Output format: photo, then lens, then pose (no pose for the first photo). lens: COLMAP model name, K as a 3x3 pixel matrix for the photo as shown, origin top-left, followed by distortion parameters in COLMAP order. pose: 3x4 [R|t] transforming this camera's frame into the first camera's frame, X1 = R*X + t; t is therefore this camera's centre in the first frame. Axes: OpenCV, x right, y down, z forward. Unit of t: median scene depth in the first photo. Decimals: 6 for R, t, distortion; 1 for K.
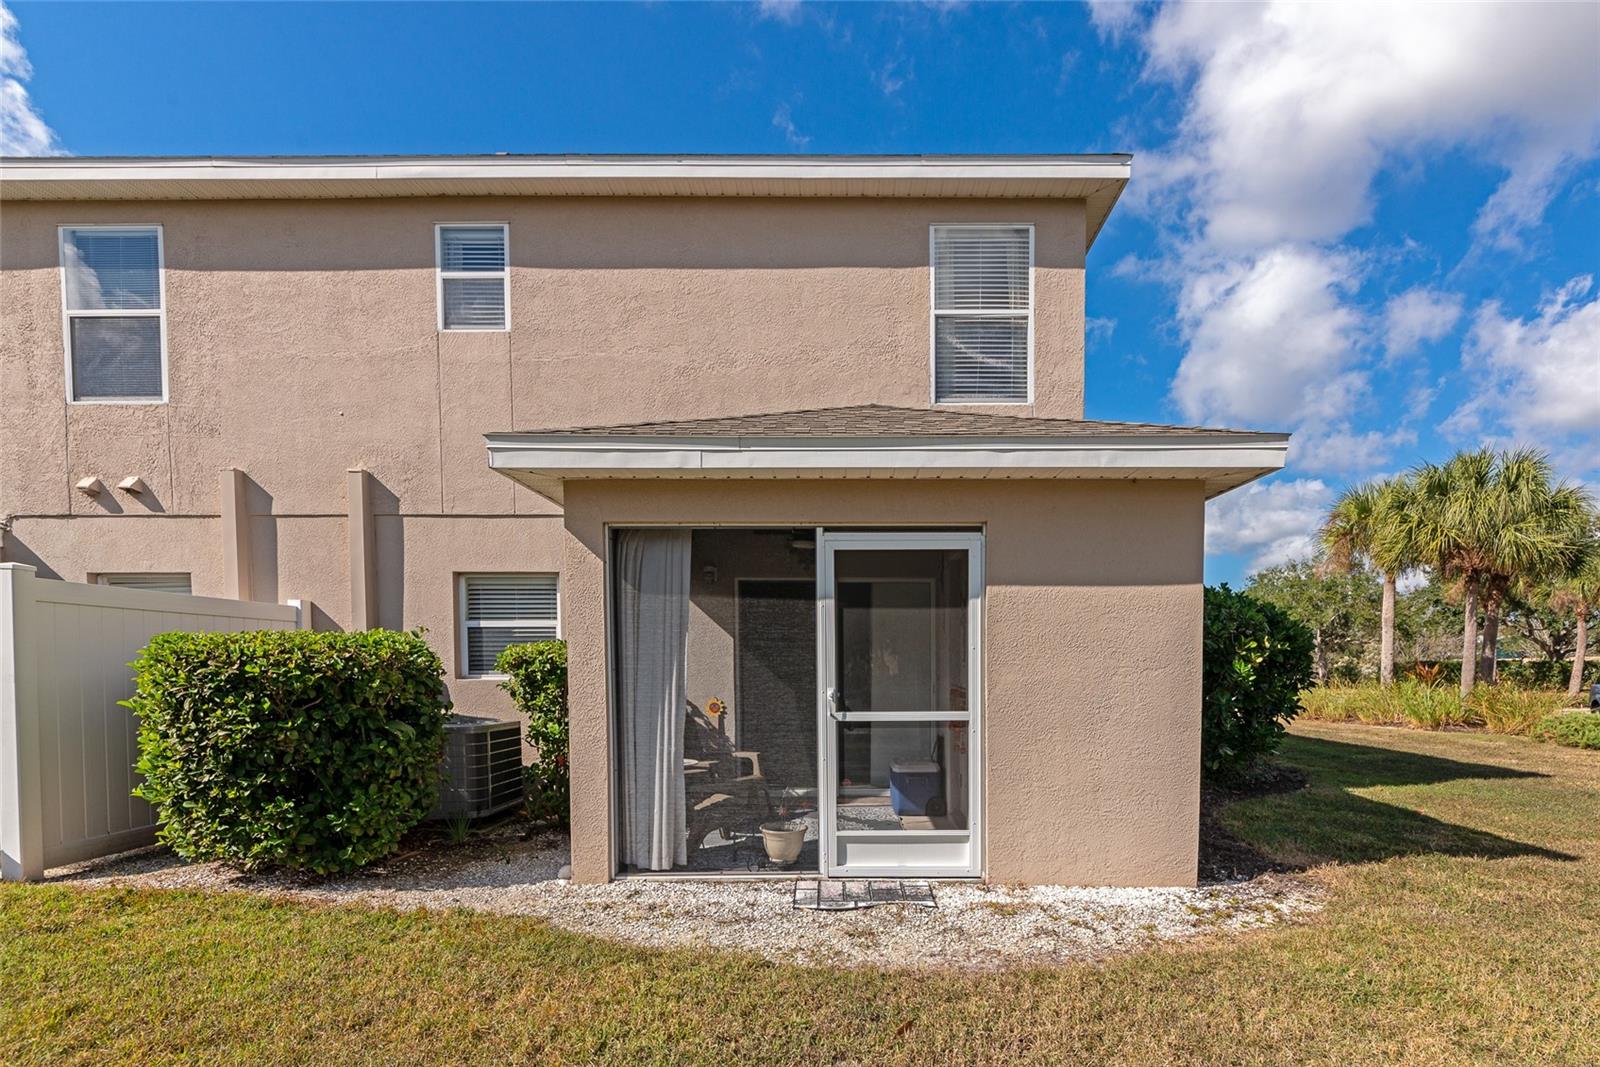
lens RADIAL K [[729.4, 0, 802.7], [0, 729.4, 698.9], [0, 0, 1]] dist [0.000953, -0.000246]
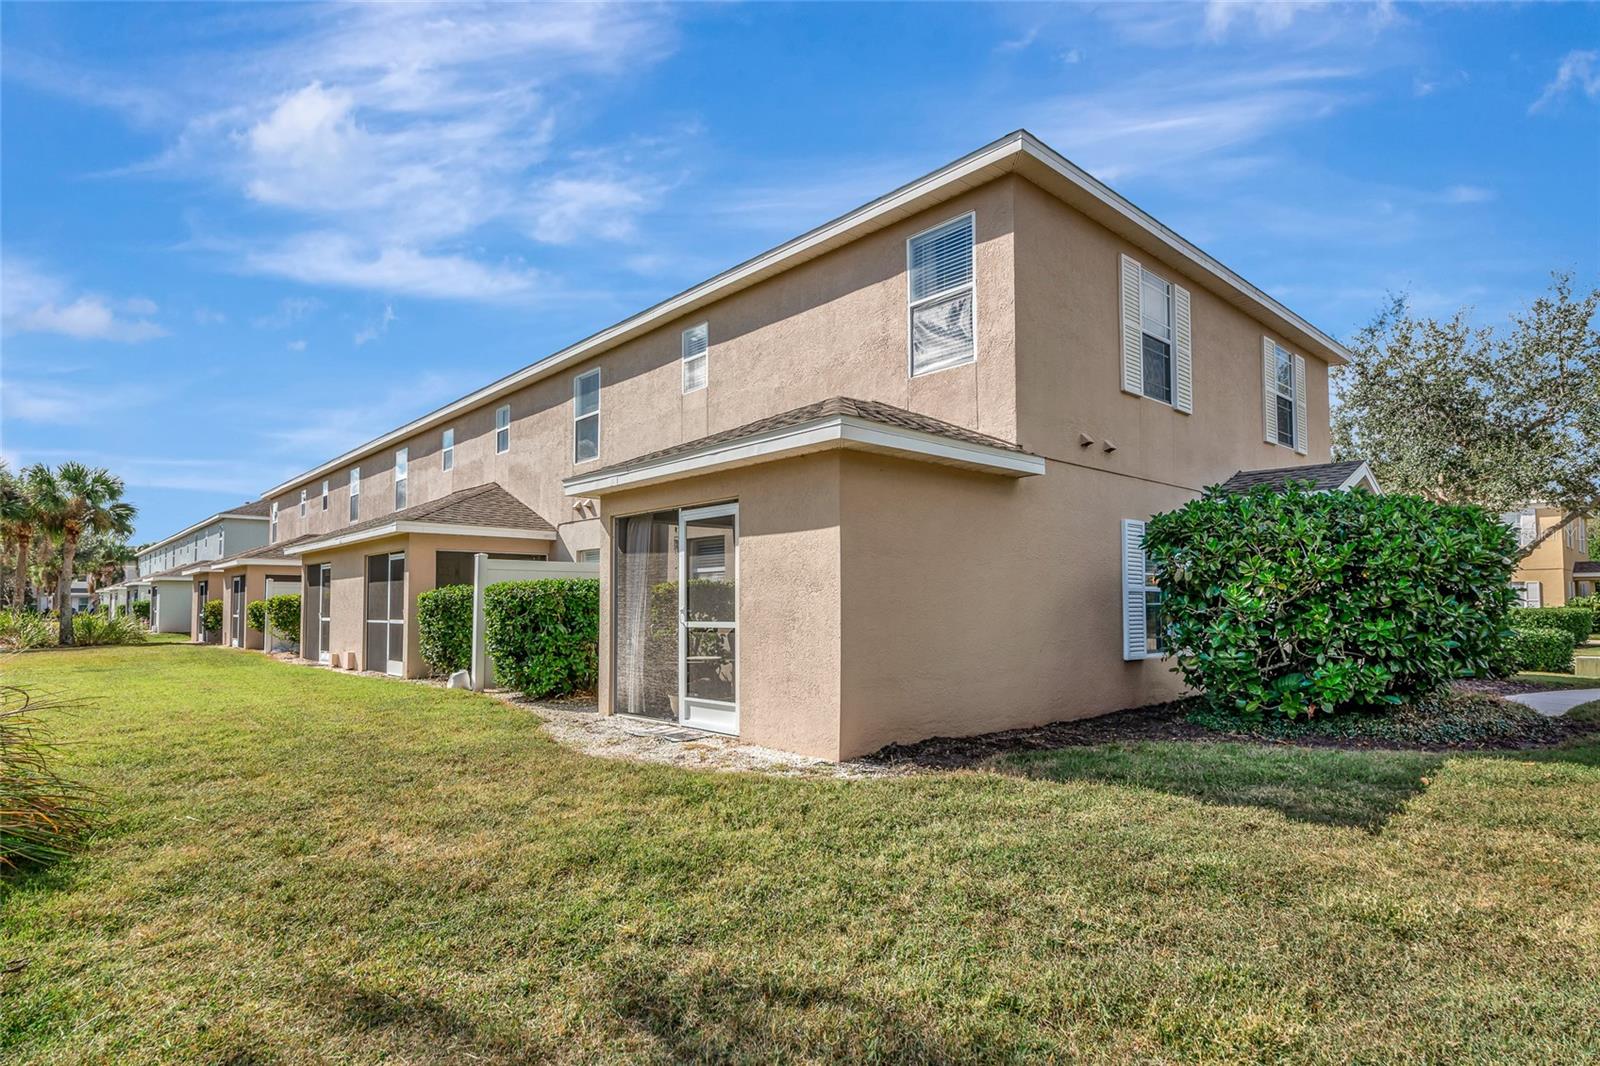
lens RADIAL K [[844.6, 0, 798.7], [0, 844.6, 561.6], [0, 0, 1]] dist [-0.003203, -0.000159]
pose [[0.679571, -0.040897, -0.732469, 1.187253], [-0.037935, 0.995150, -0.090759, 0.034584], [0.732628, 0.089464, 0.674724, -0.056935]]
